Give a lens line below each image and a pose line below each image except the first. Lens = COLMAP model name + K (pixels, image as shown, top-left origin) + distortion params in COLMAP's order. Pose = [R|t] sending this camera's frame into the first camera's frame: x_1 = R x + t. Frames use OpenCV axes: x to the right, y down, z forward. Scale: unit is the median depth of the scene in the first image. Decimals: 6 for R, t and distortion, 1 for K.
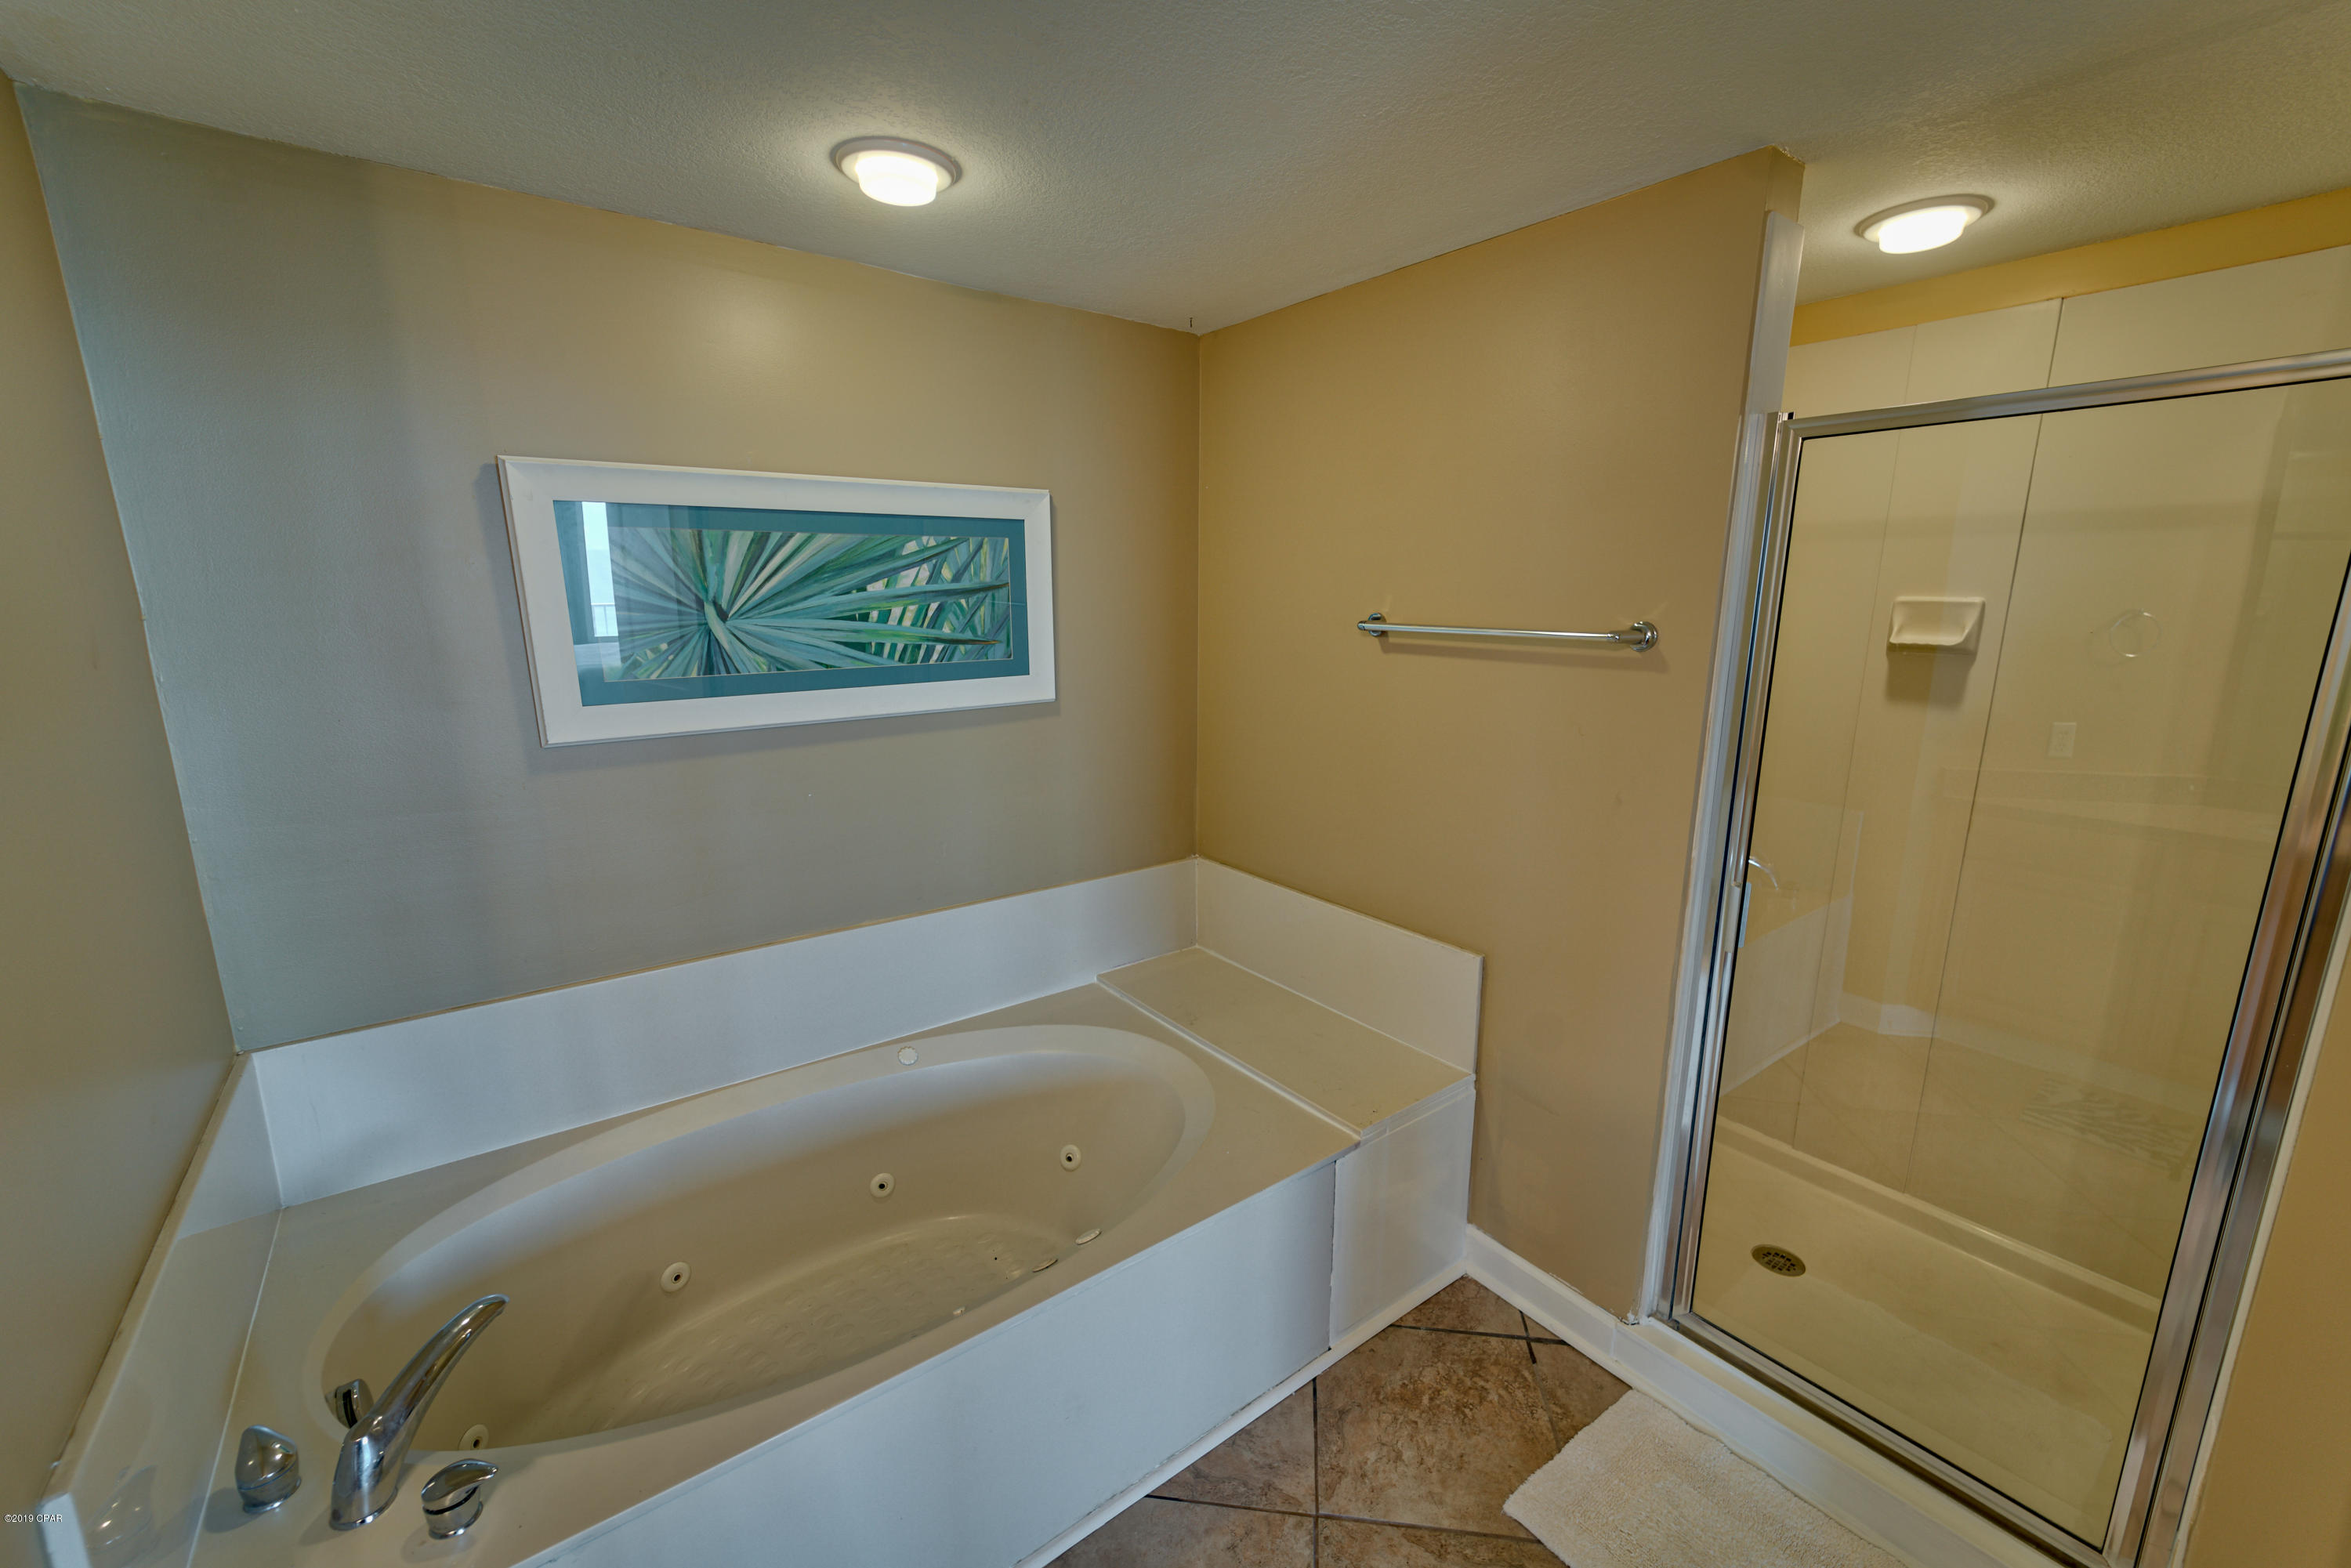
lens RADIAL K [[944.3, 0, 1186.3], [0, 944.3, 777.8], [0, 0, 1]] dist [0.004215, -0.000217]
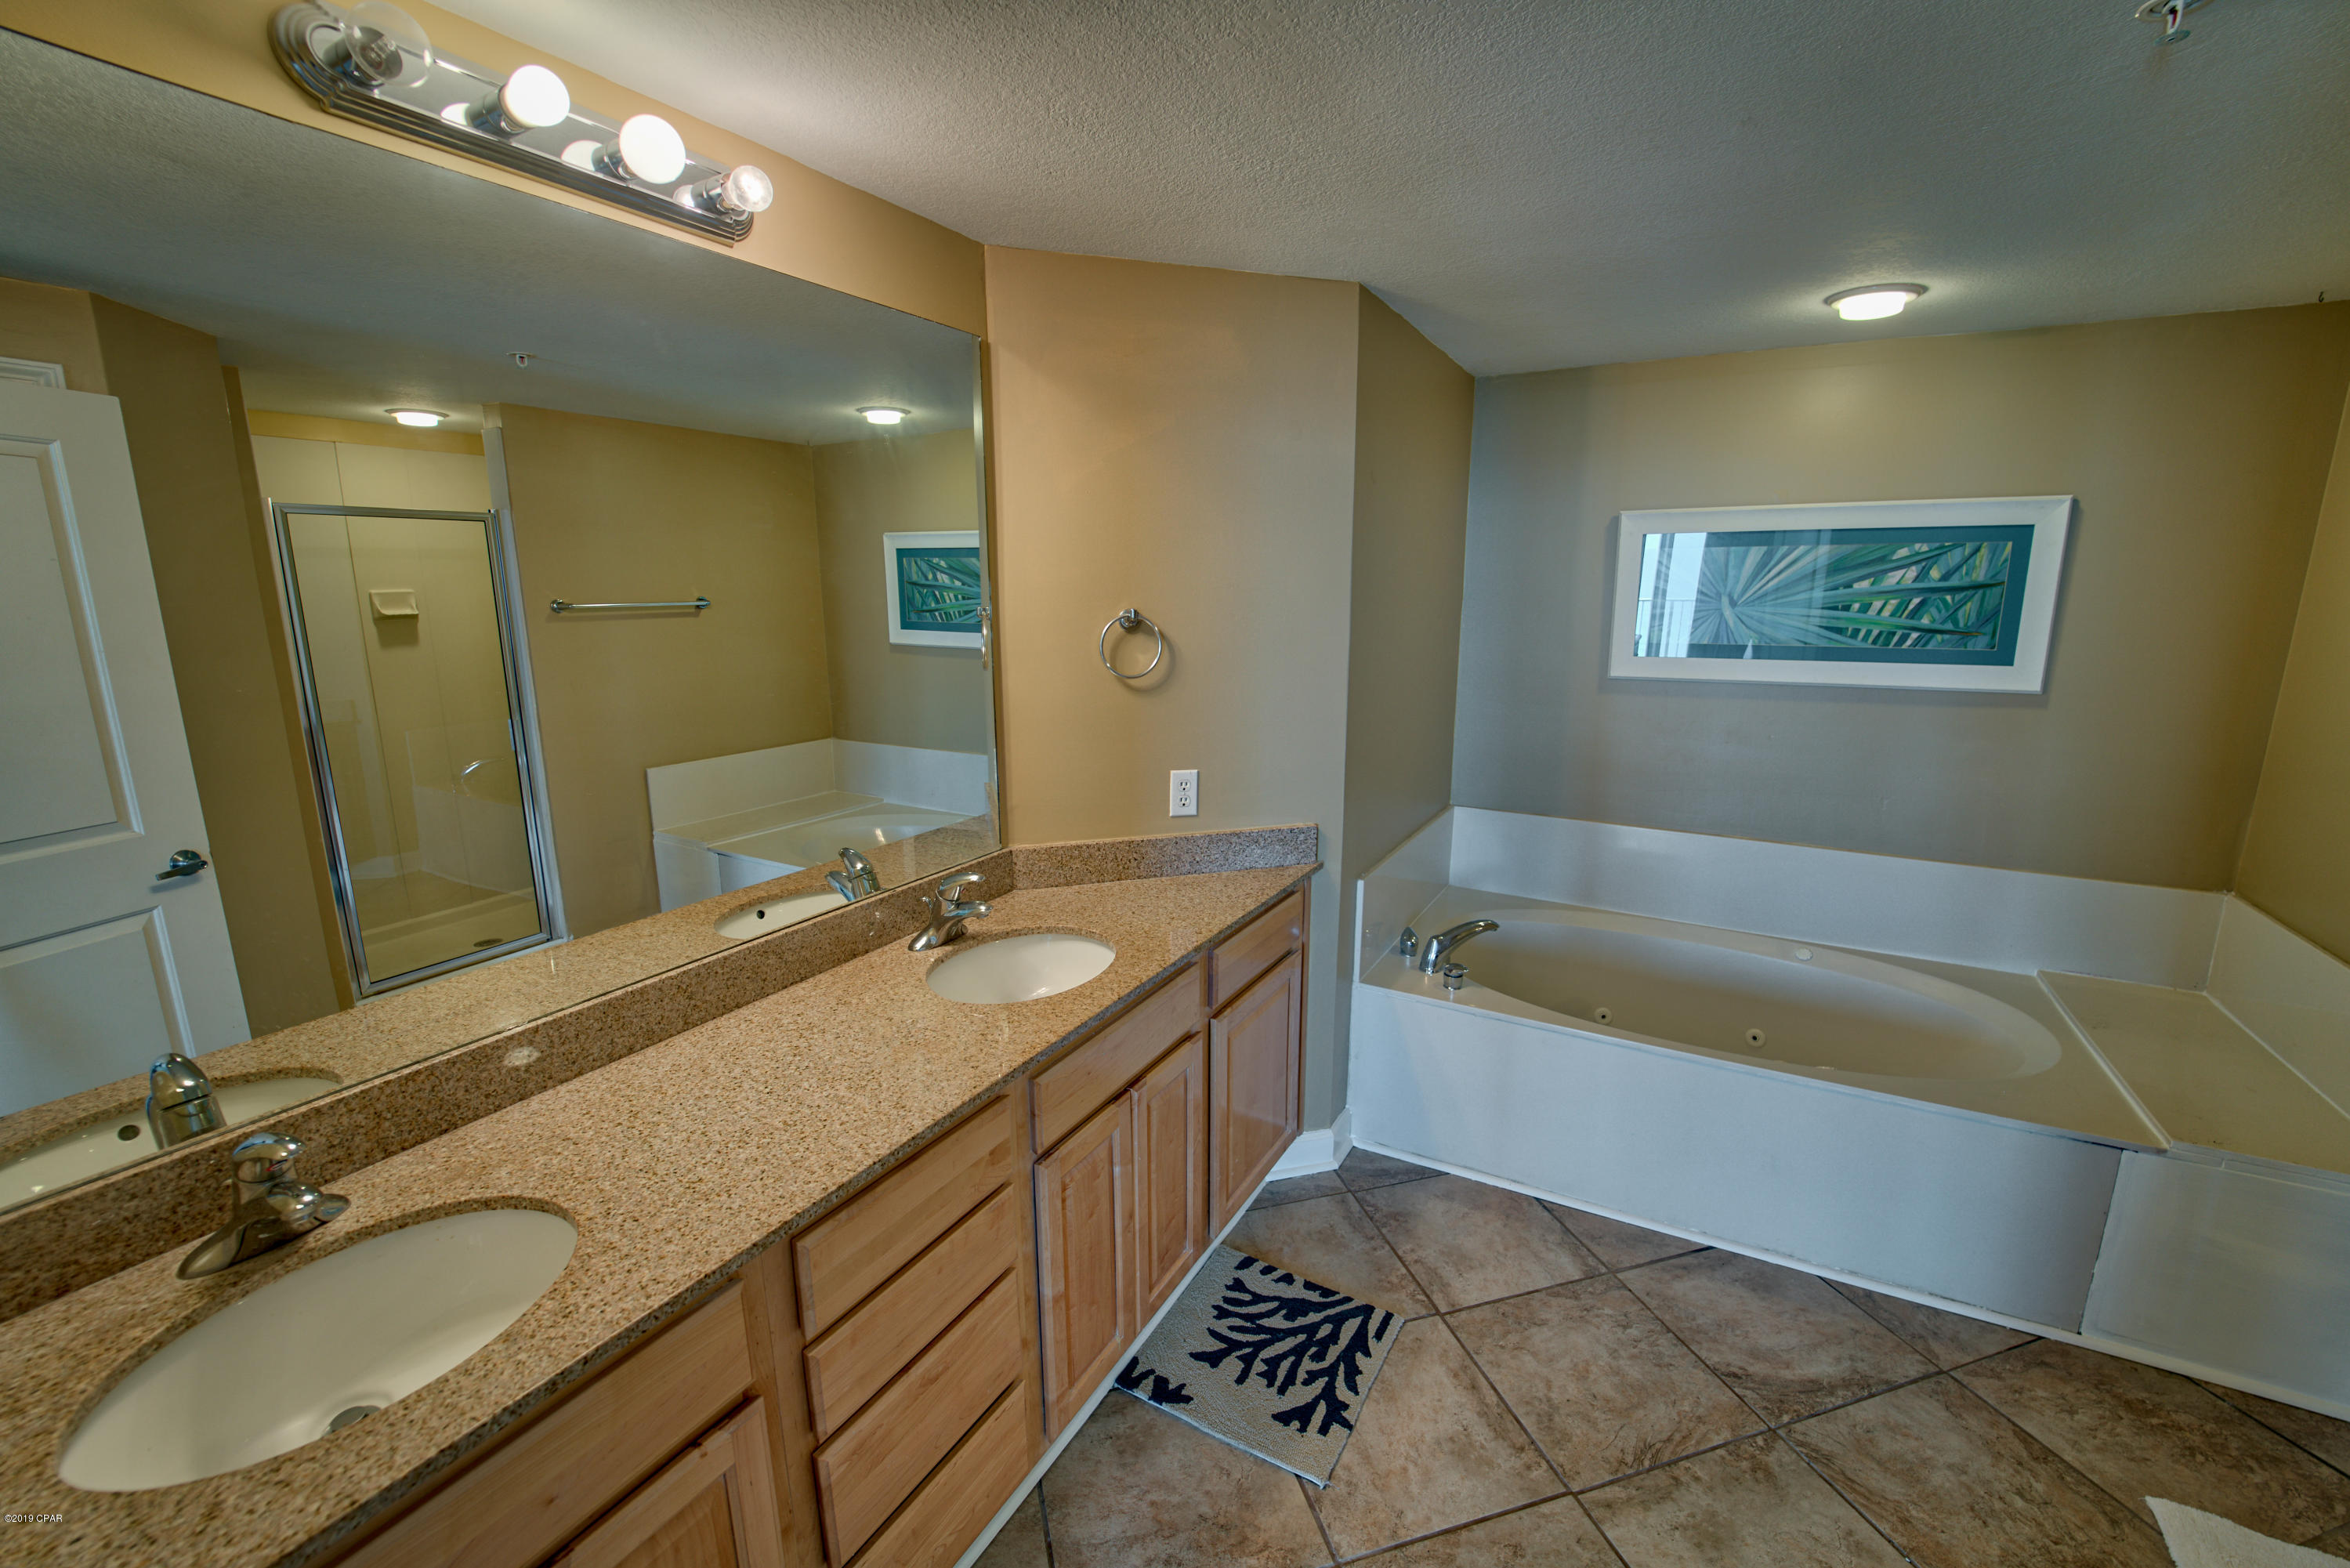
lens RADIAL K [[943.9, 0, 1185.8], [0, 943.9, 777.8], [0, 0, 1]] dist [0.004215, -0.000217]
pose [[0.385522, 0.190549, -0.902809, 0.512460], [-0.189599, 0.973924, 0.124595, 0.065777], [0.903009, 0.123138, 0.411597, -0.317895]]
